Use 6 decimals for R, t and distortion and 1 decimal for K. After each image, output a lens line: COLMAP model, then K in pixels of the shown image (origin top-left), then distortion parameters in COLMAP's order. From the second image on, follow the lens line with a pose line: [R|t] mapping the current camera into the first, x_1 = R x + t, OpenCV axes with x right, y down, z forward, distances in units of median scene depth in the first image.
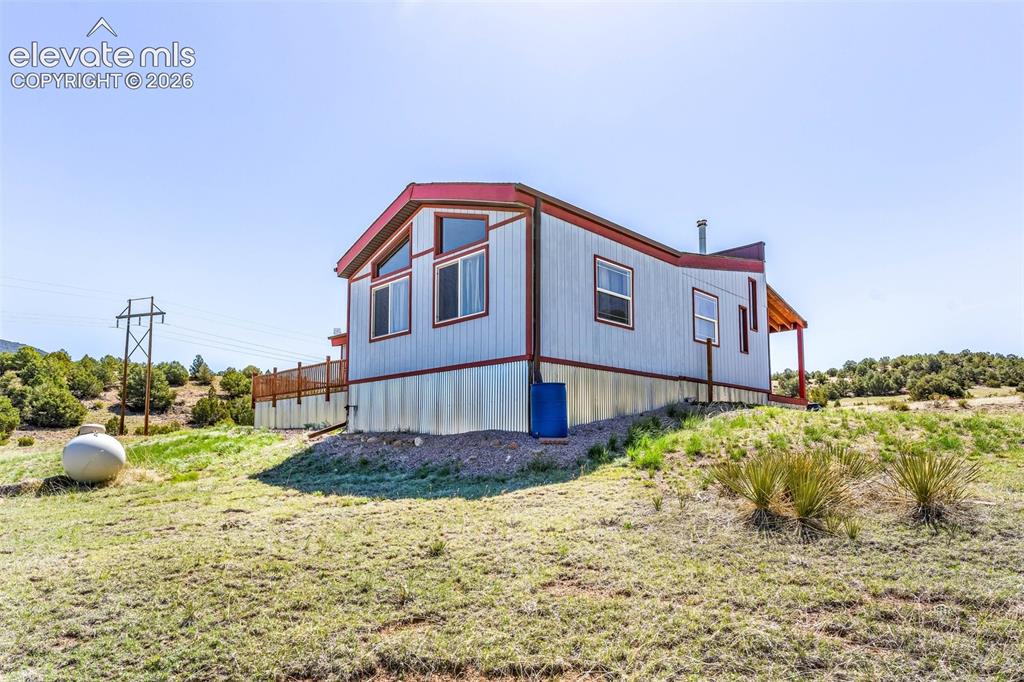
lens RADIAL K [[599.4, 0, 512.0], [0, 599.4, 341.0], [0, 0, 1]] dist [0.000675, 0.000019]
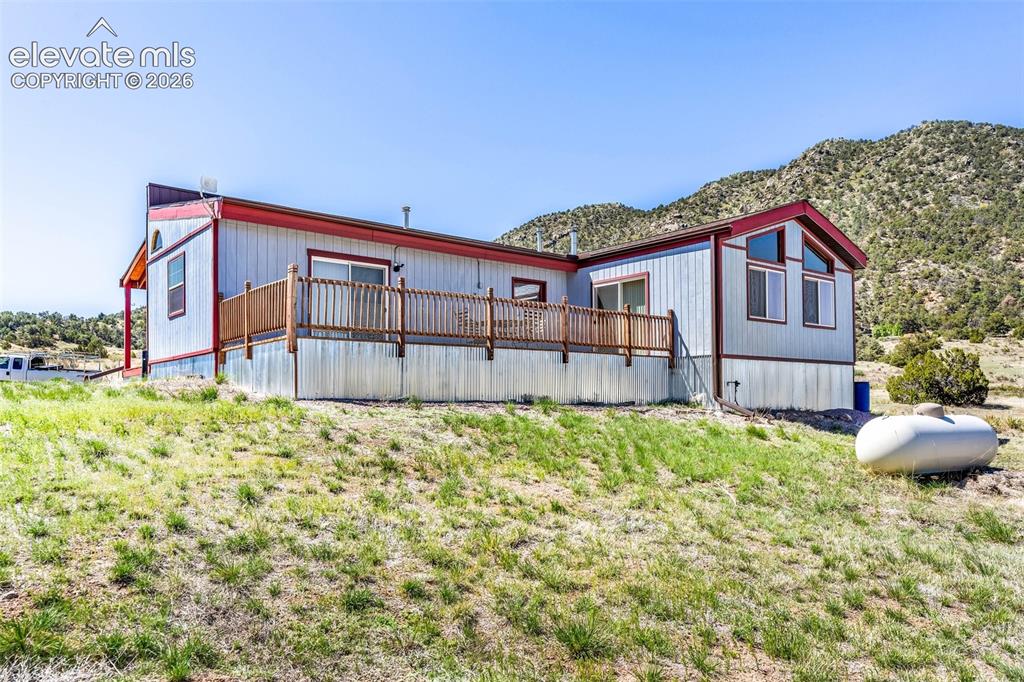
lens RADIAL K [[705.5, 0, 512.0], [0, 705.5, 341.0], [0, 0, 1]] dist [0.001019, 0.001555]
pose [[0.106477, 0.107889, 0.988445, -1.557142], [-0.148220, 0.984711, -0.091515, 0.220595], [-0.983206, -0.136763, 0.120840, 1.349867]]
